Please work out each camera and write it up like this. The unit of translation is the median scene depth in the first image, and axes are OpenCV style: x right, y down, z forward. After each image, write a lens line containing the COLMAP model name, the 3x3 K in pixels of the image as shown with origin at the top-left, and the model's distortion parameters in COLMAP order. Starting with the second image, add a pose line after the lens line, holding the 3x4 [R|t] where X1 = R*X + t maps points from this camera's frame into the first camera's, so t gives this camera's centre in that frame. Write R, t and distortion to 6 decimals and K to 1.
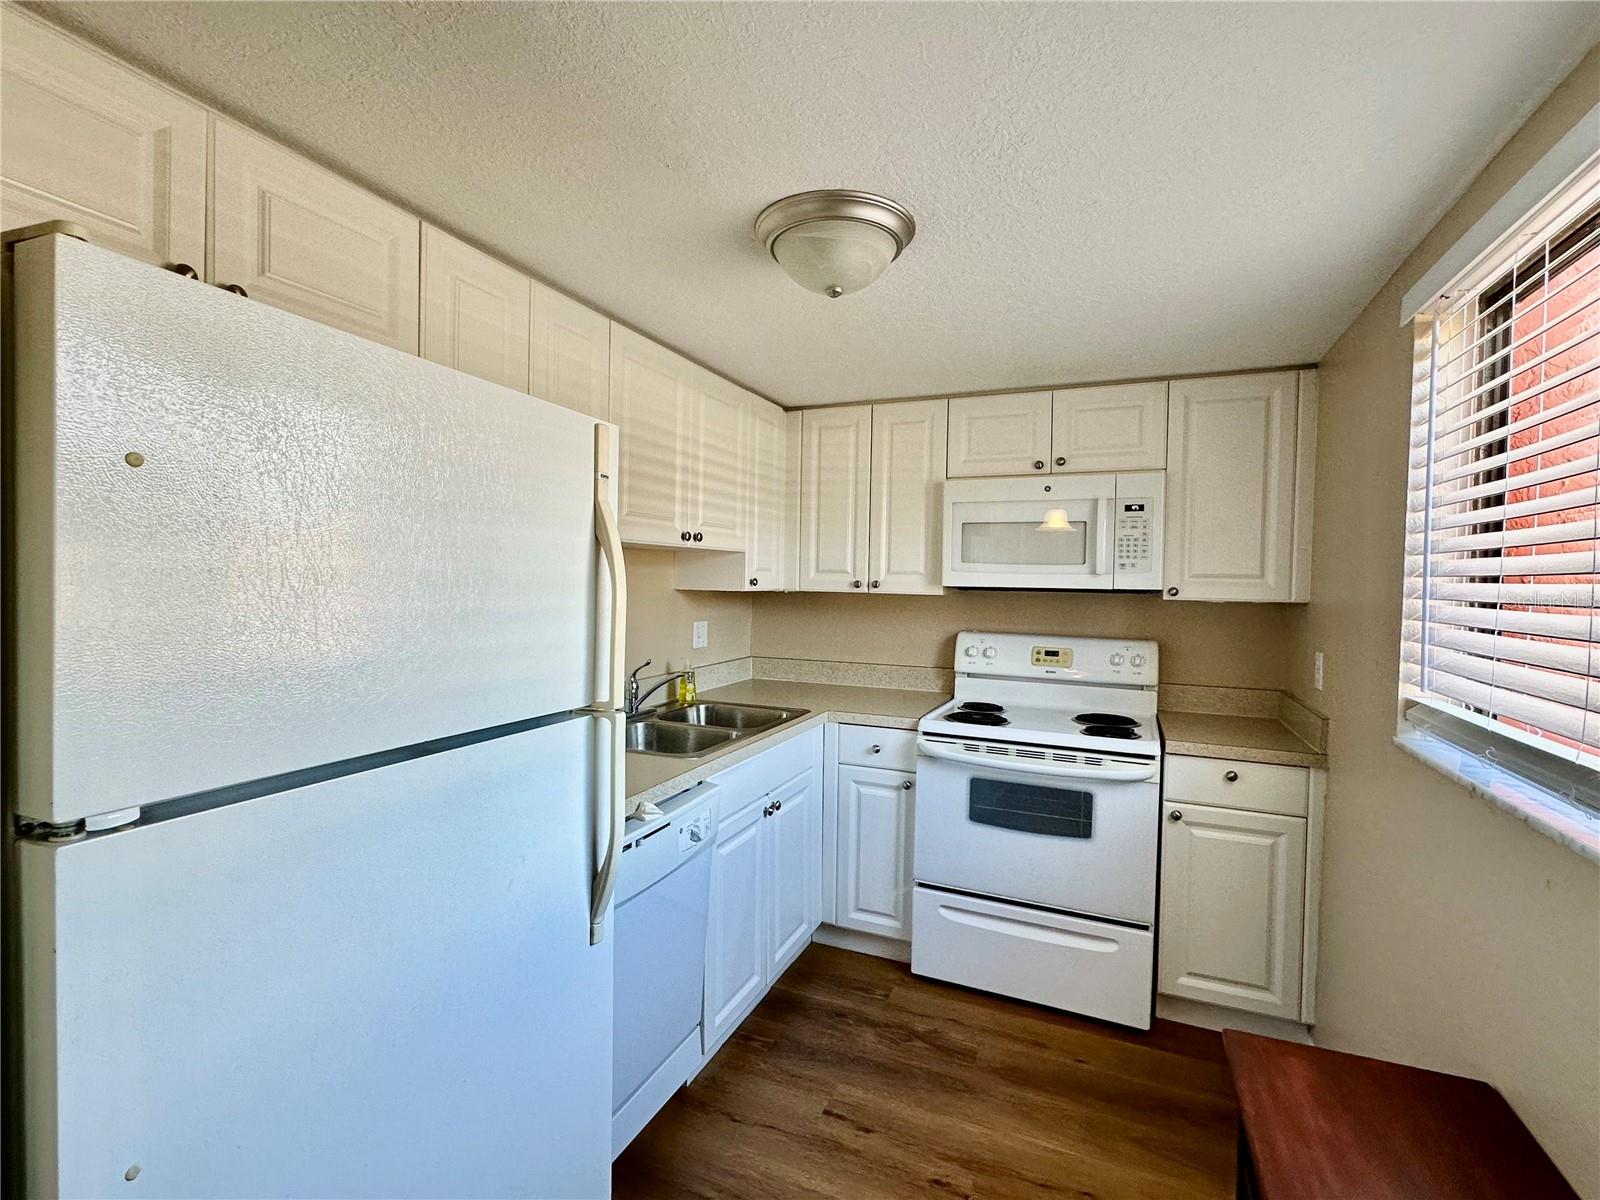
lens RADIAL K [[744.5, 0, 802.3], [0, 744.5, 600.2], [0, 0, 1]] dist [-0.002144, -0.000233]
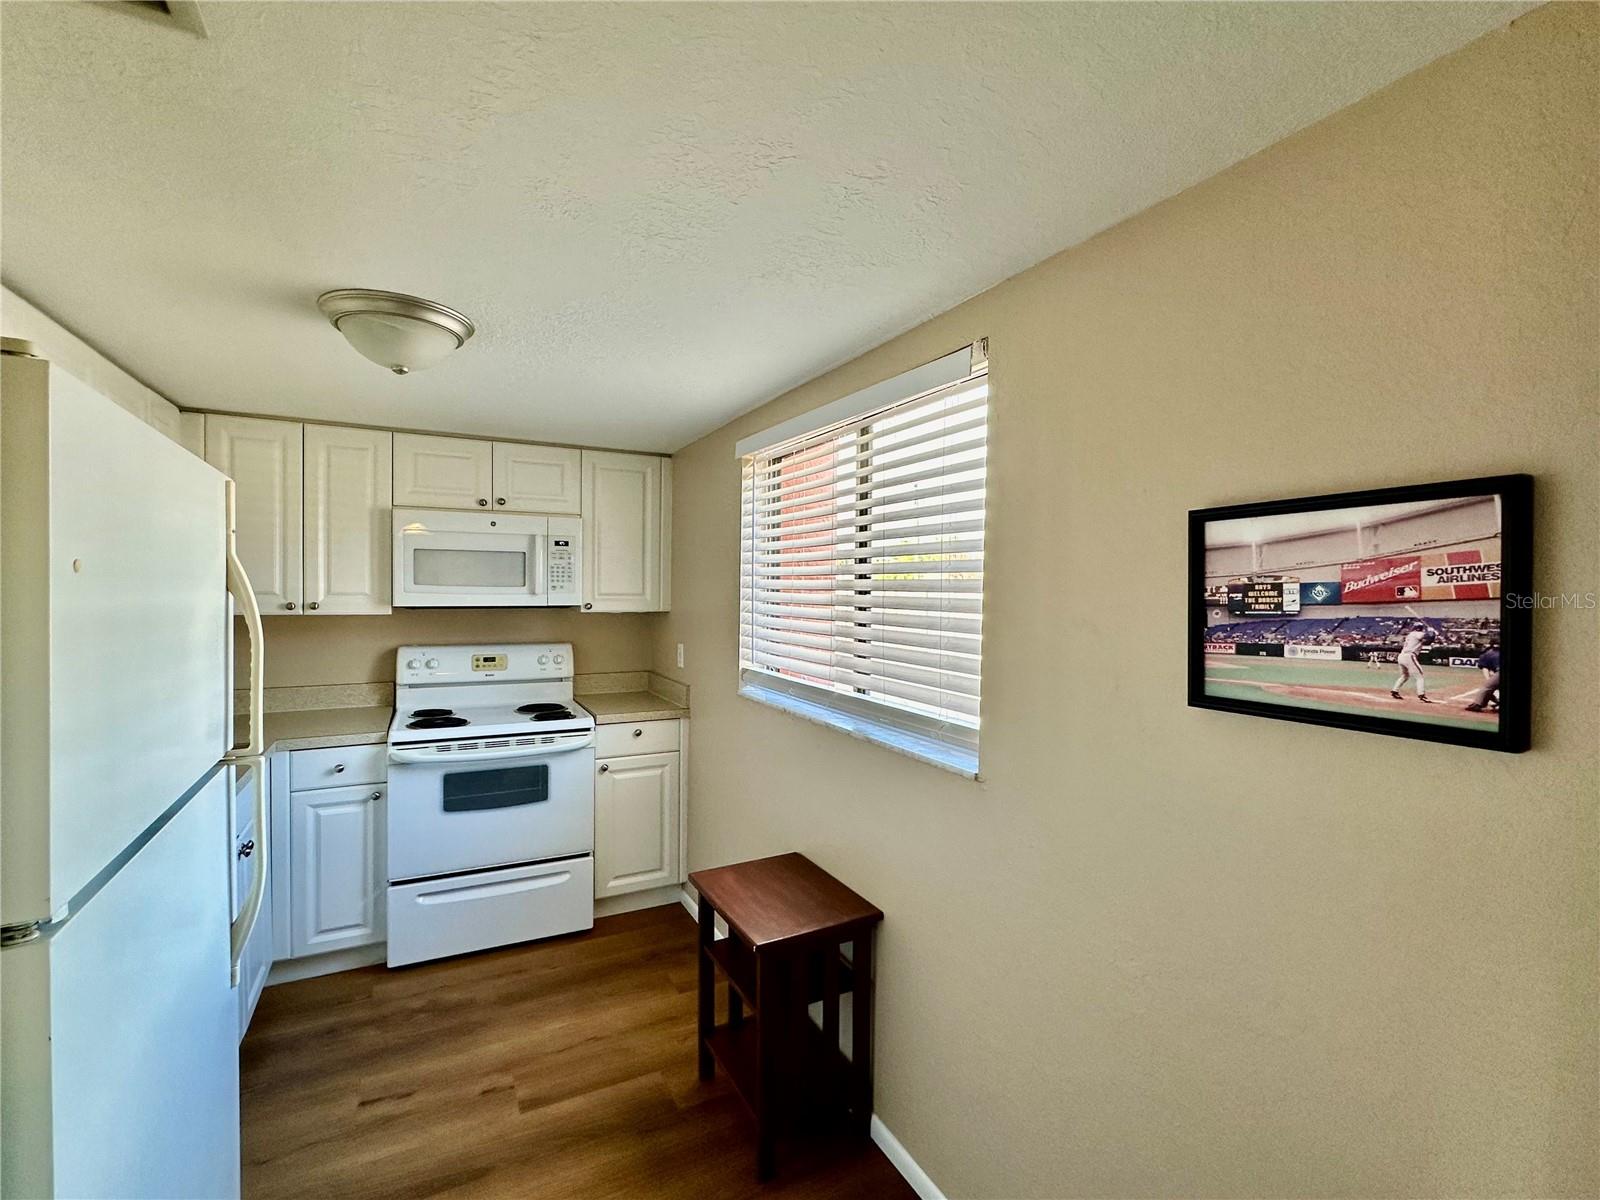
lens RADIAL K [[709.5, 0, 794.9], [0, 709.5, 600.0], [0, 0, 1]] dist [-0.000234, 0.000123]
pose [[0.632335, -0.025506, 0.774275, -0.261023], [0.022179, 0.999644, 0.014817, -0.033298], [-0.774378, 0.007803, 0.632676, -0.108248]]
